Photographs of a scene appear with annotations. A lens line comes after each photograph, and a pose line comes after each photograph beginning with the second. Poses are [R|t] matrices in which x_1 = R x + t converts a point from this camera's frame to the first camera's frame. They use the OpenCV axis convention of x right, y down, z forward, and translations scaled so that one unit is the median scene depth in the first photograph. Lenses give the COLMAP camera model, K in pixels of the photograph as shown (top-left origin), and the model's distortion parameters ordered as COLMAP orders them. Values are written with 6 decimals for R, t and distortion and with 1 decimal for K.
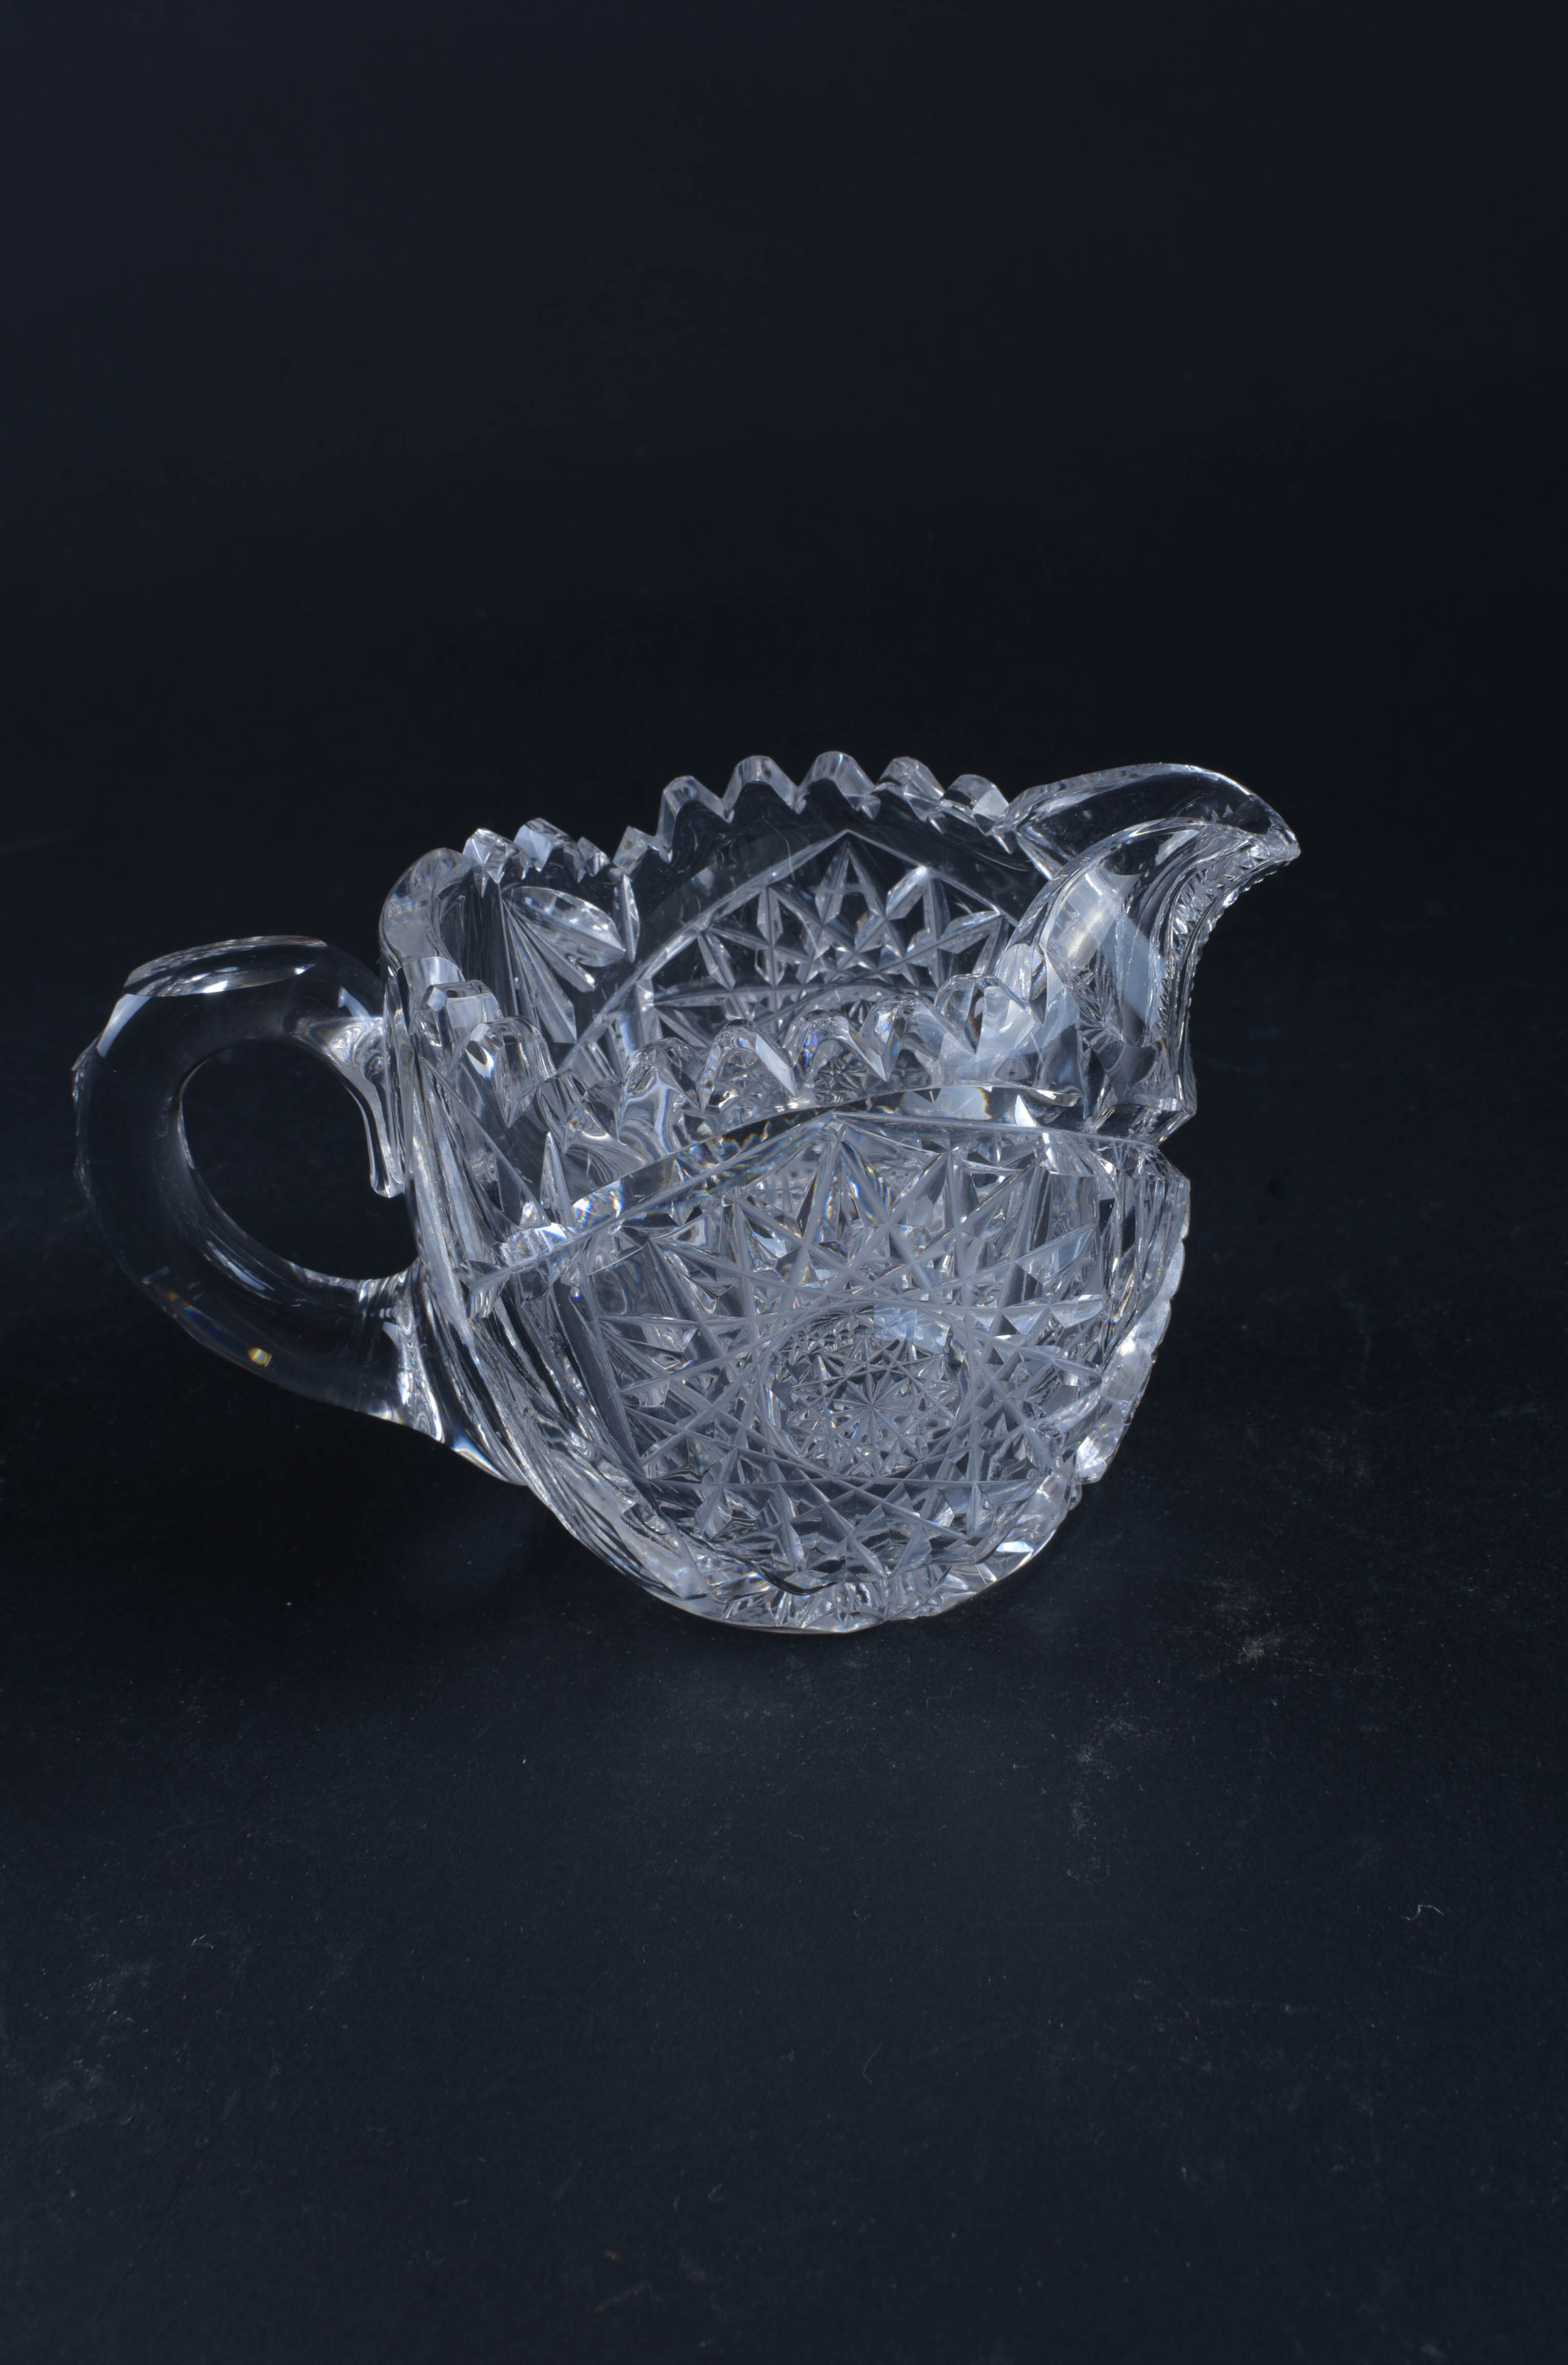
lens RADIAL K [[2844.4, 0, 777.2], [0, 2844.4, 1184.3], [0, 0, 1]] dist [0.019054, 0.000000]
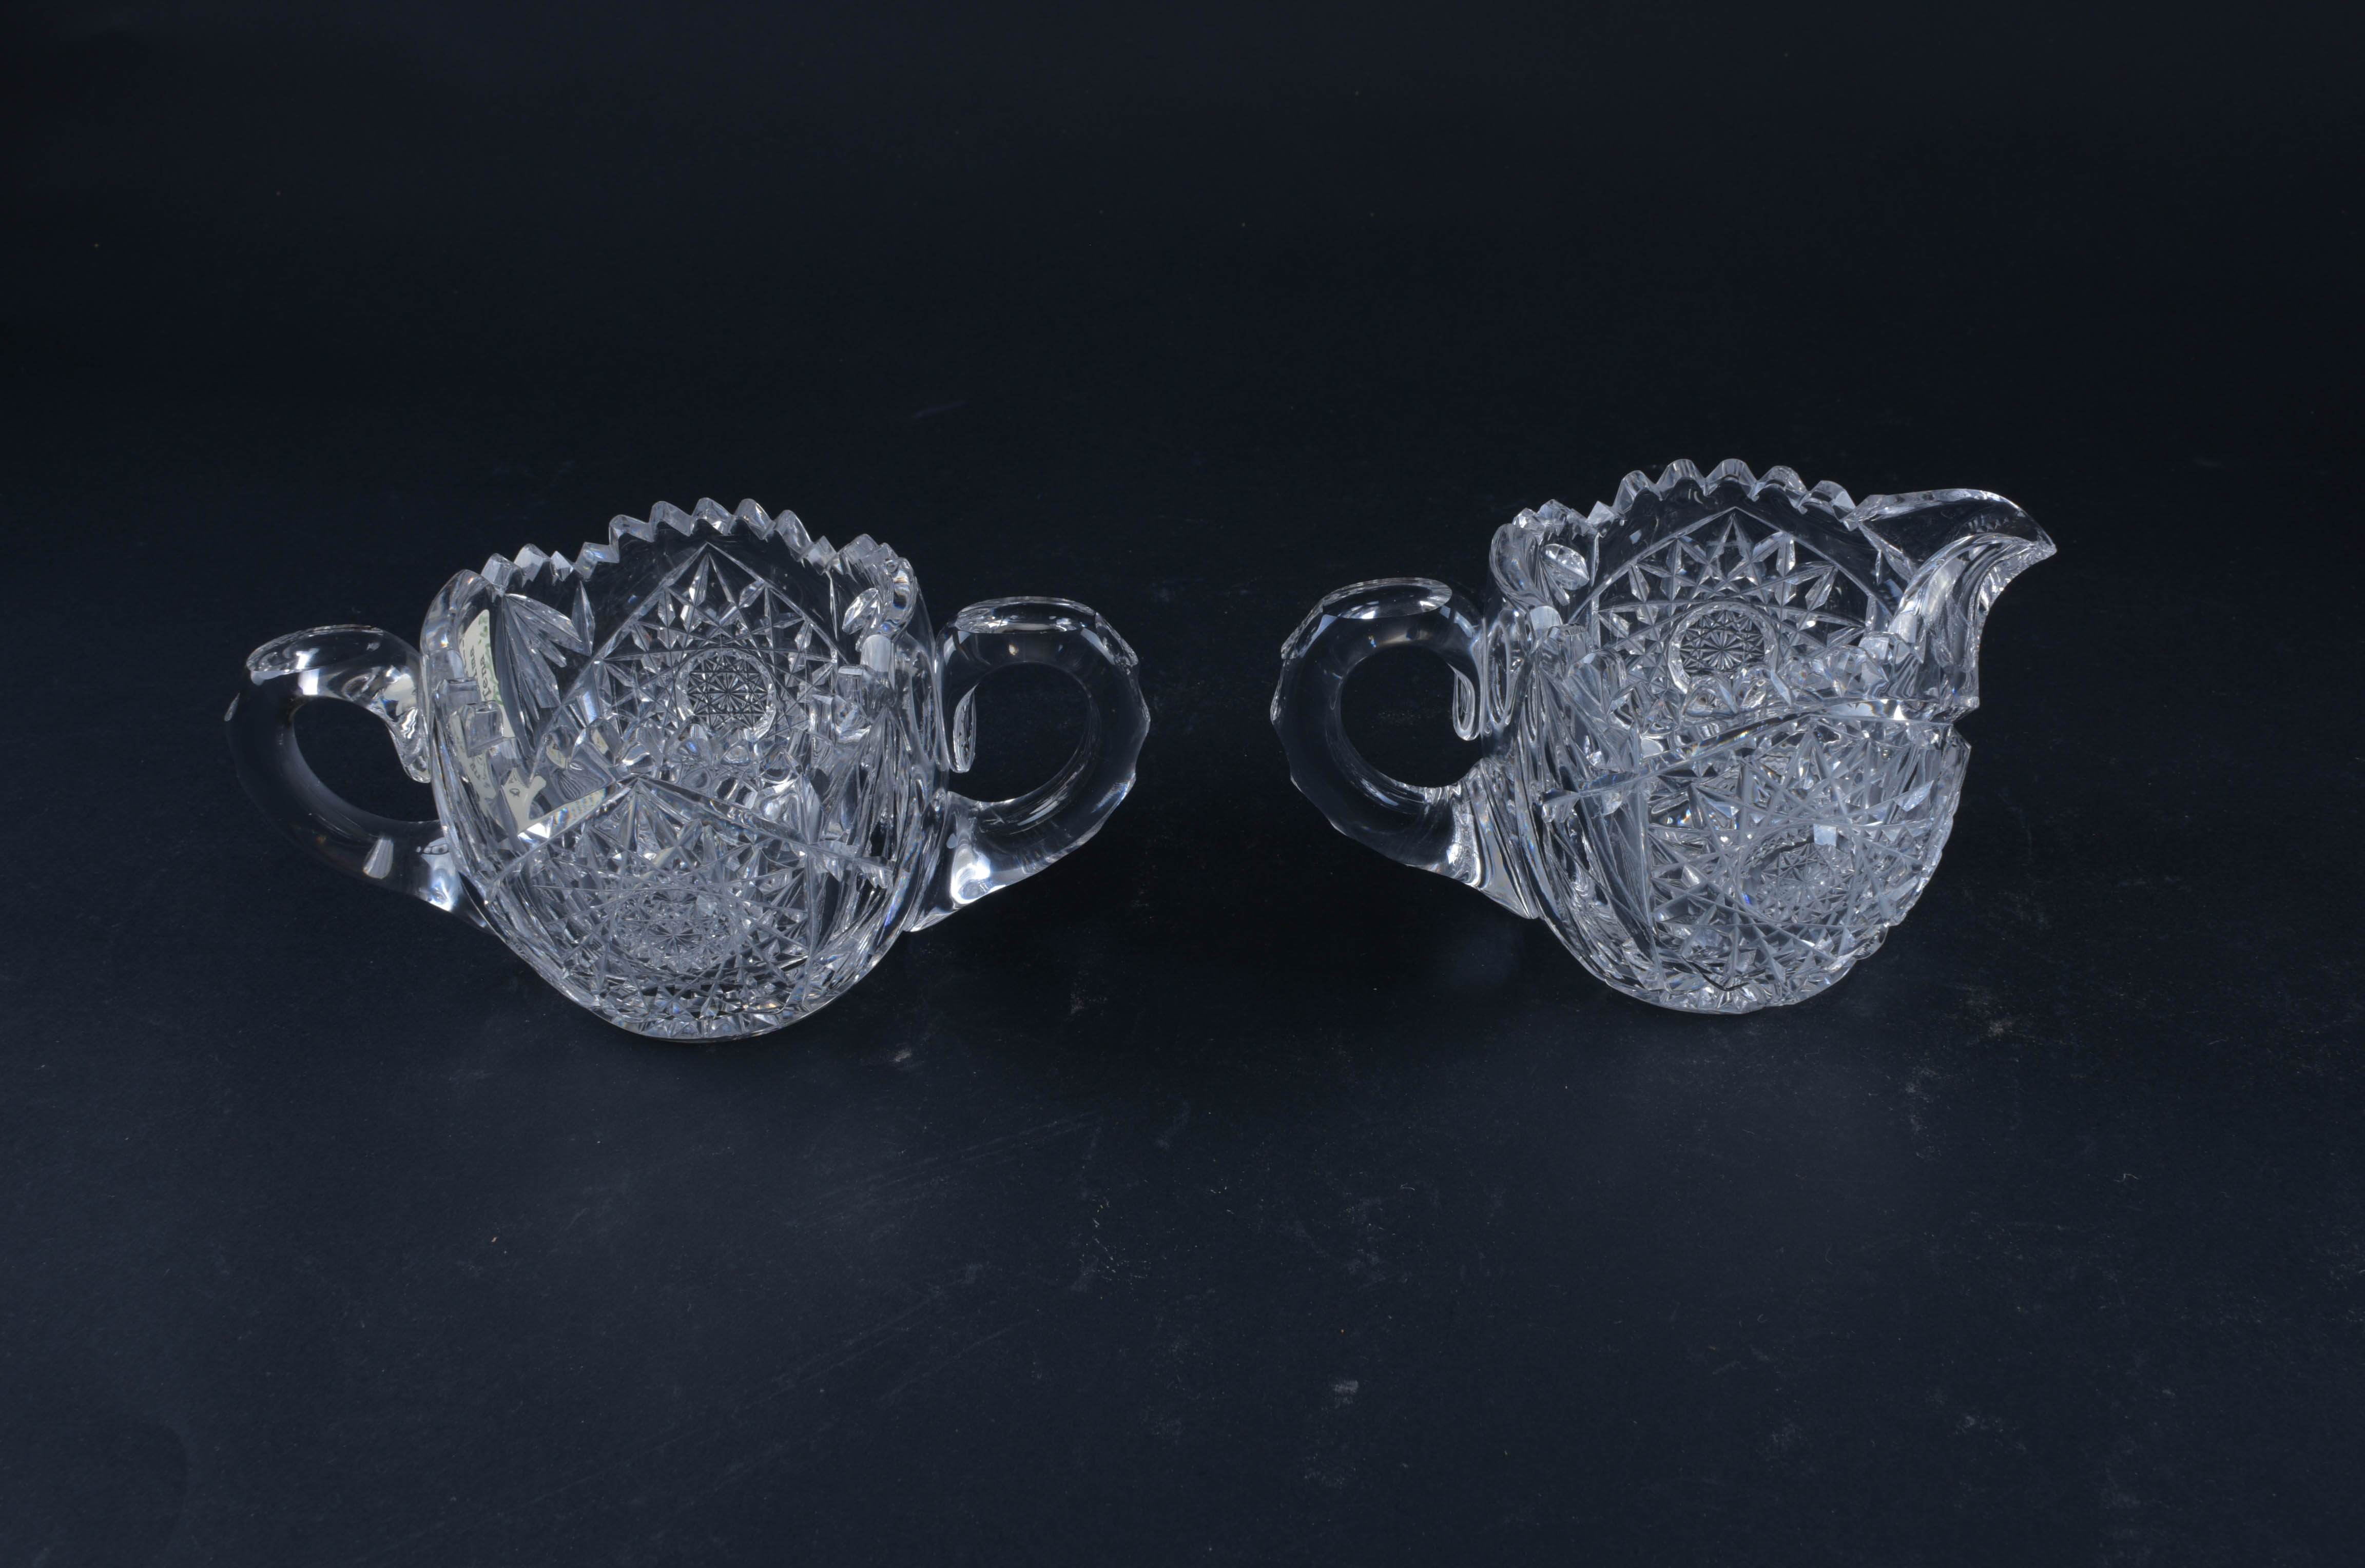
lens RADIAL K [[2844.4, 0, 1172.5], [0, 2844.4, 773.0], [0, 0, 1]] dist [0.019054, 0.000000]
pose [[0.998444, 0.022104, 0.051190, -0.378877], [-0.025956, 0.996781, 0.075851, -0.093298], [-0.049349, -0.077062, 0.995804, -0.585407]]
